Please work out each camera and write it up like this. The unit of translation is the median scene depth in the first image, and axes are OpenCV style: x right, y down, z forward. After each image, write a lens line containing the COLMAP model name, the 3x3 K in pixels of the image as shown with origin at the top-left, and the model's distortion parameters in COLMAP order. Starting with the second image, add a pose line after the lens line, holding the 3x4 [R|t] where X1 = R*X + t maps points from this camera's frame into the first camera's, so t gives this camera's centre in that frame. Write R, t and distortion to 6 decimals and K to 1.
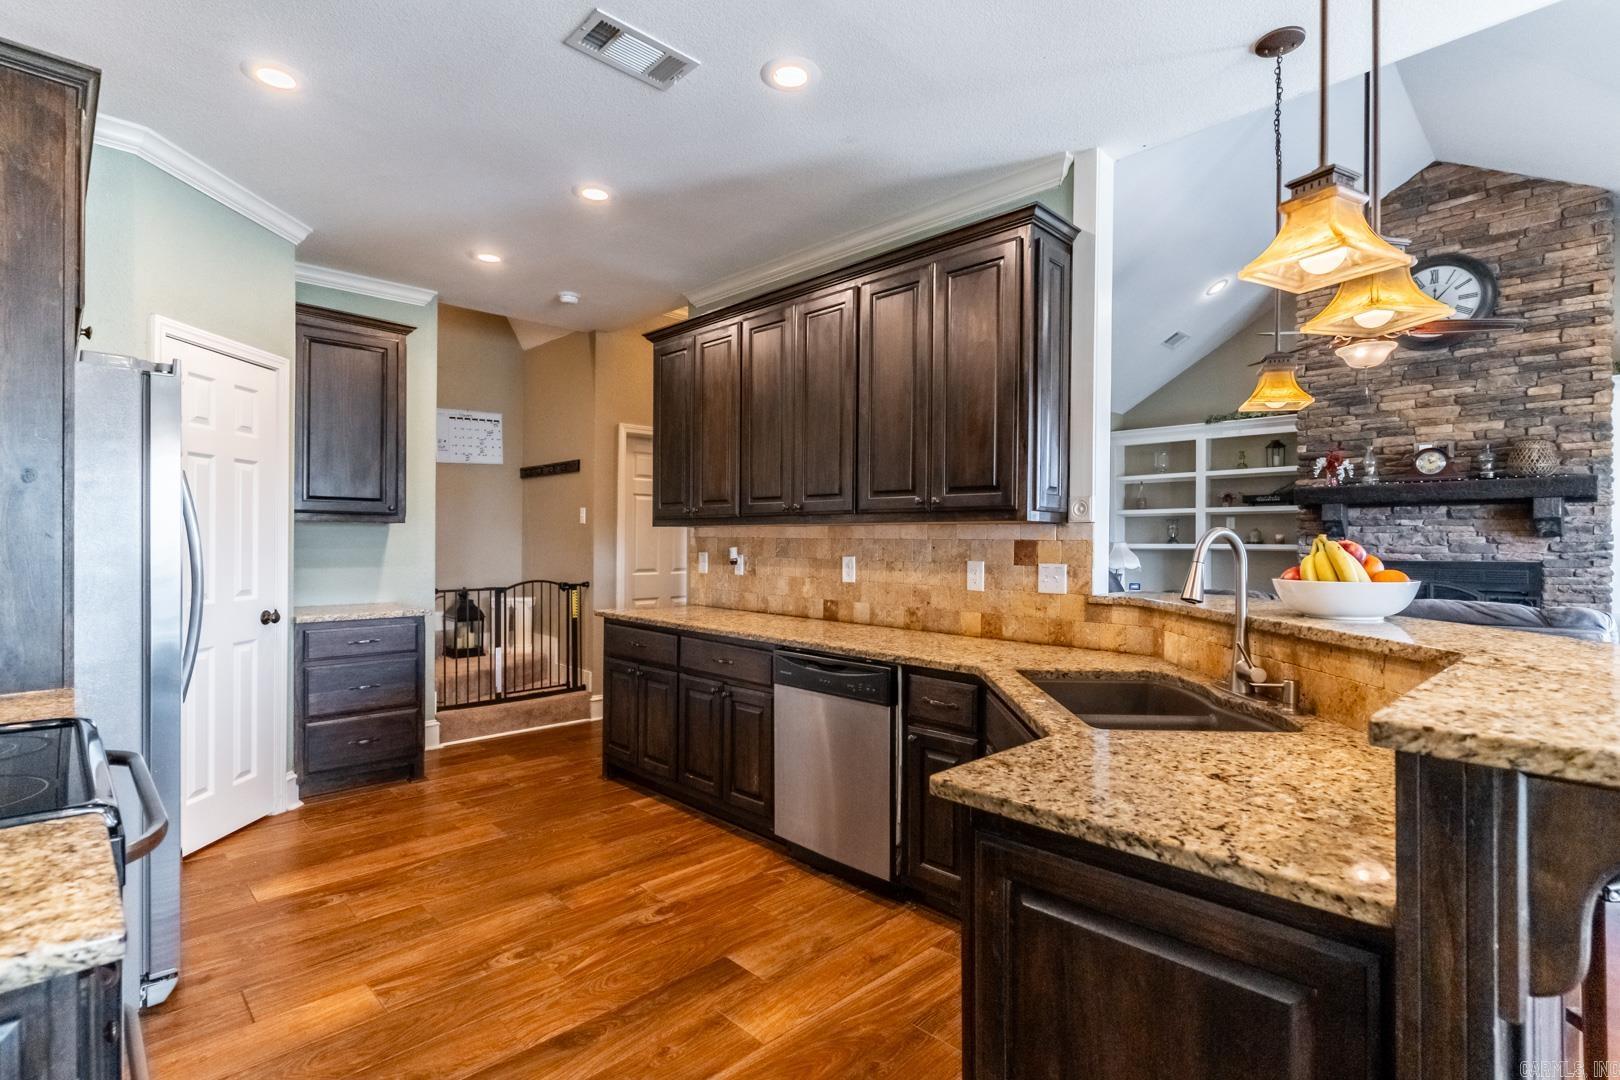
lens RADIAL K [[774.7, 0, 808.0], [0, 774.7, 539.3], [0, 0, 1]] dist [-0.001802, -0.001232]
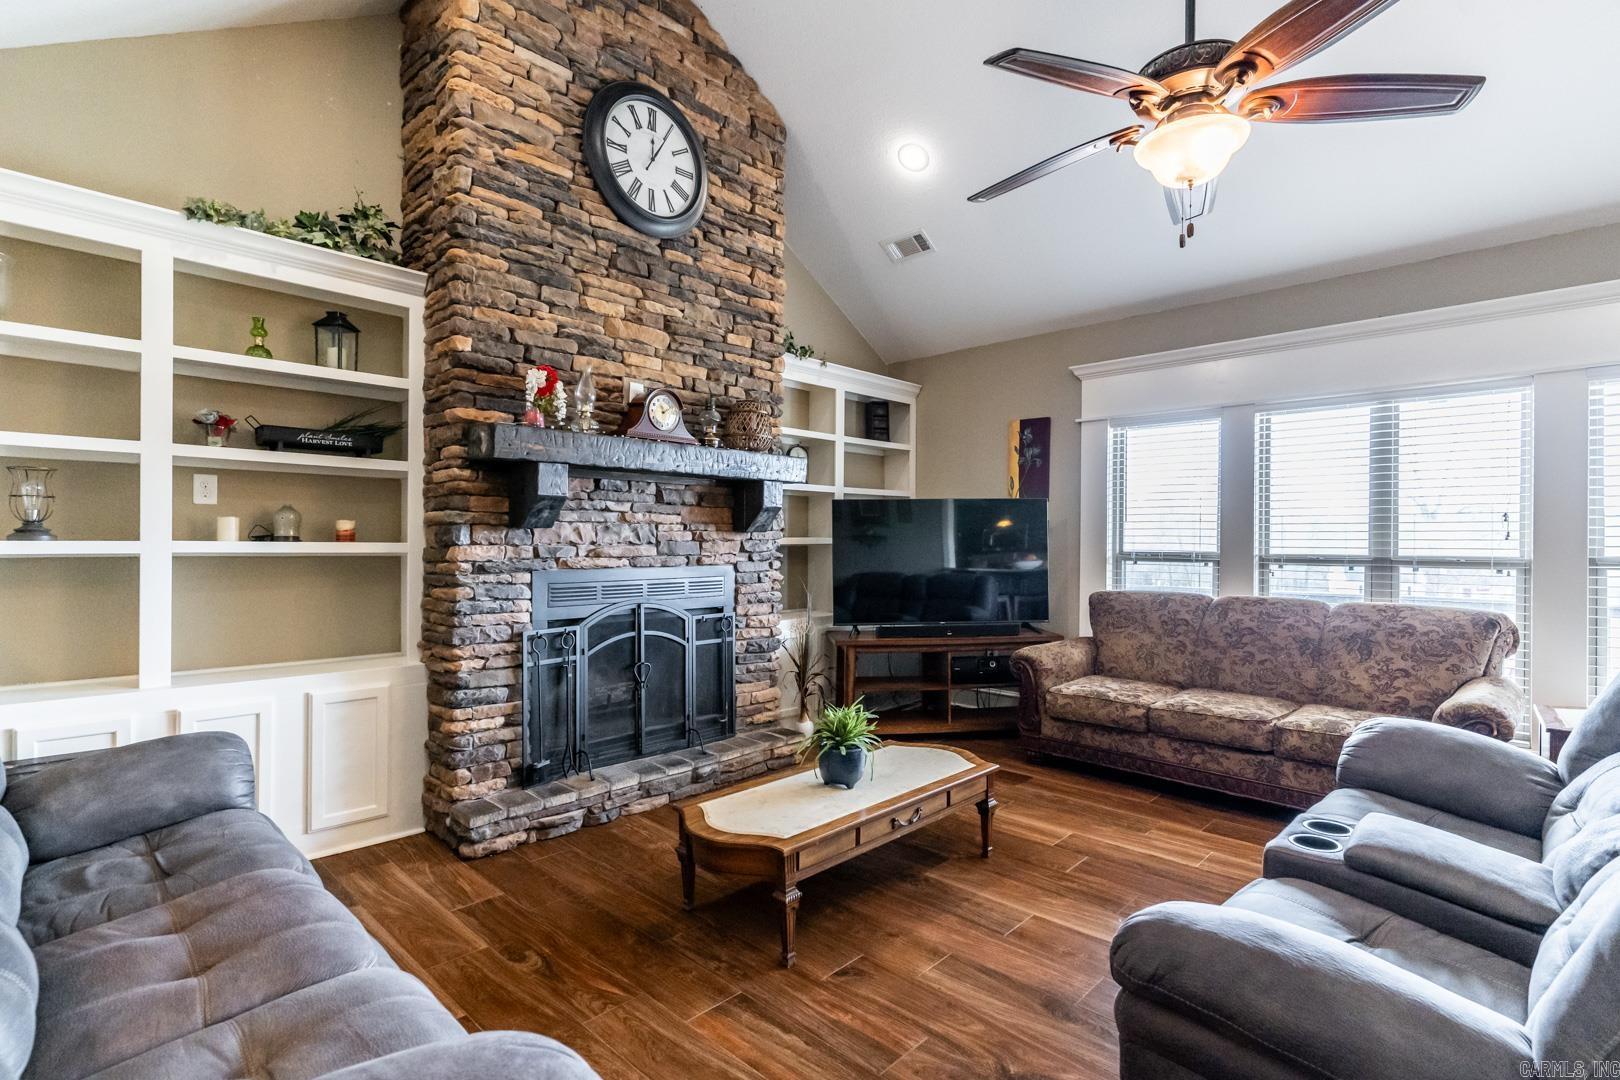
lens RADIAL K [[774.7, 0, 814.1], [0, 774.7, 541.2], [0, 0, 1]] dist [-0.001802, -0.001232]
pose [[-0.013966, -0.007397, 0.999875, 0.170248], [-0.013079, 0.999888, 0.007214, -0.000775], [-0.999817, -0.012976, -0.014061, 0.863686]]
